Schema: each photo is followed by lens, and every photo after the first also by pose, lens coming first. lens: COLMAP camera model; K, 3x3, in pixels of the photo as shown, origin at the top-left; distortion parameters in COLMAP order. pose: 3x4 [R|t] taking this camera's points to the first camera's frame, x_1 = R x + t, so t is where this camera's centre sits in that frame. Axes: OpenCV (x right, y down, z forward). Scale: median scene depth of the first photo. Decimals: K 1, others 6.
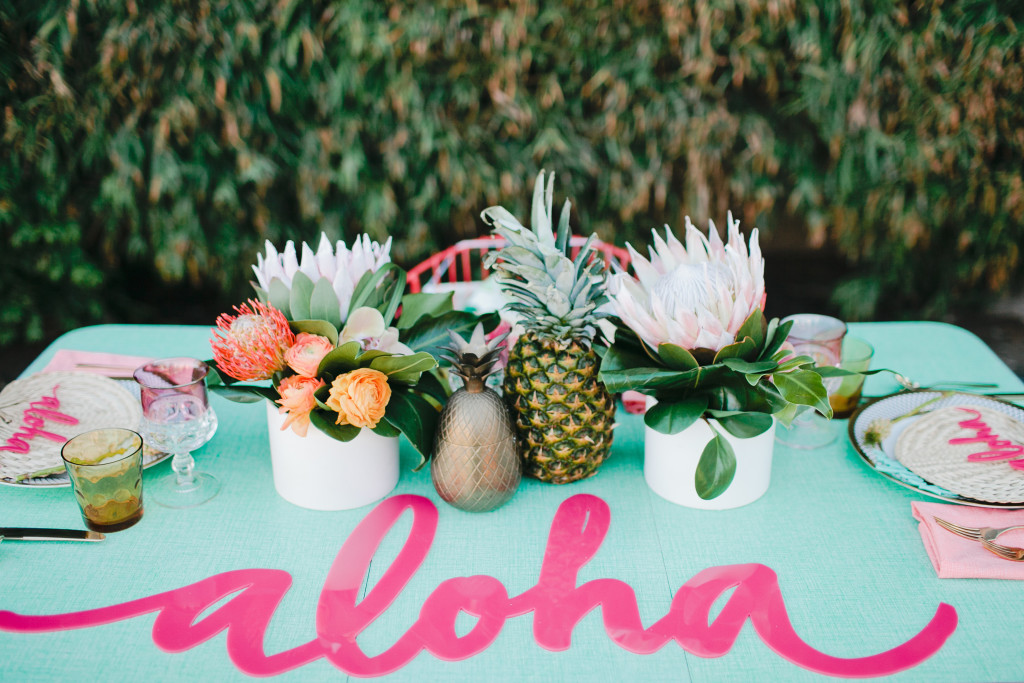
lens RADIAL K [[1059.4, 0, 535.8], [0, 1059.4, 342.5], [0, 0, 1]] dist [-0.134406, 0.175879]
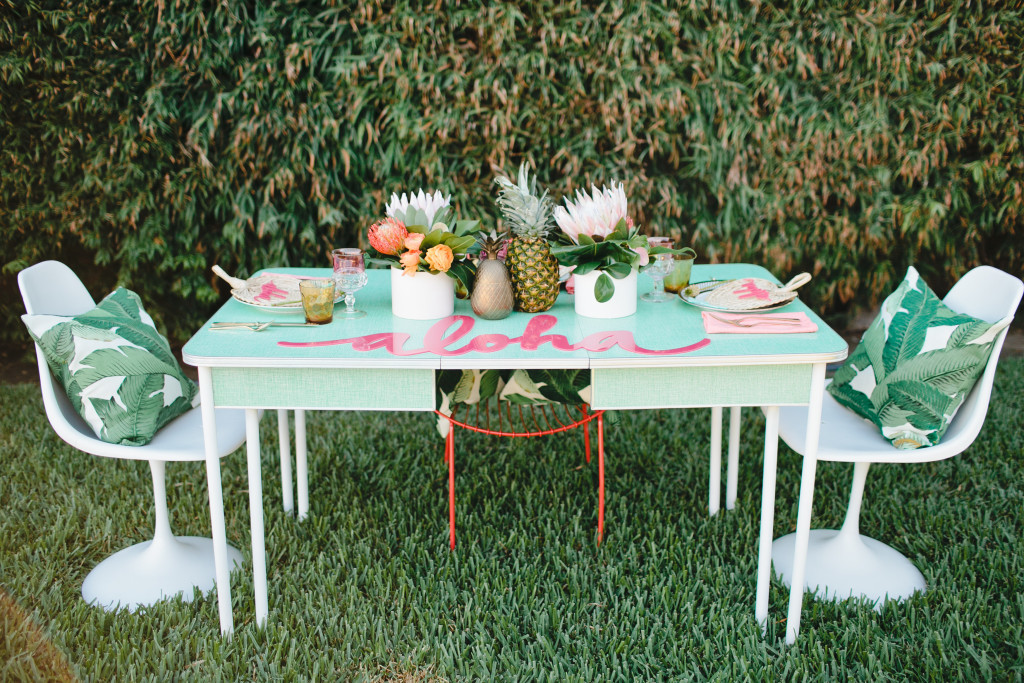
lens RADIAL K [[1059.4, 0, 535.8], [0, 1059.4, 342.5], [0, 0, 1]] dist [-0.134406, 0.175879]
pose [[0.999818, -0.010771, 0.015737, -0.002218], [0.012658, 0.992055, -0.125170, 0.214887], [-0.014263, 0.125347, 0.992010, -0.490366]]
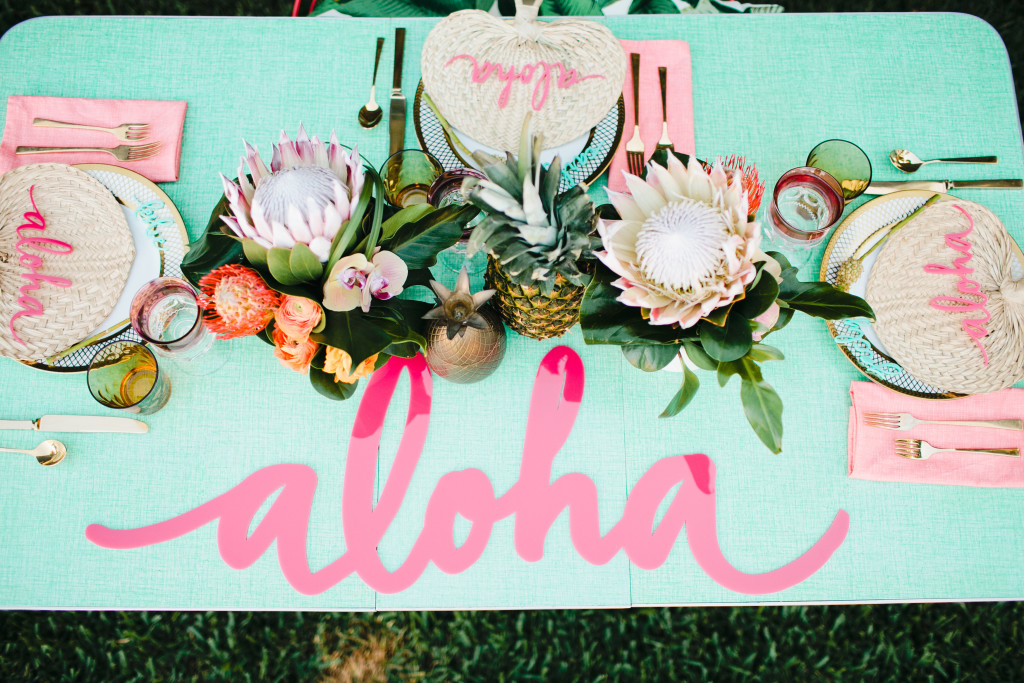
lens RADIAL K [[1059.4, 0, 535.8], [0, 1059.4, 342.5], [0, 0, 1]] dist [-0.134406, 0.175879]
pose [[0.999756, 0.013266, 0.017648, -0.000877], [-0.022066, 0.626803, 0.778866, -0.341558], [-0.000729, -0.779065, 0.626943, 0.146627]]
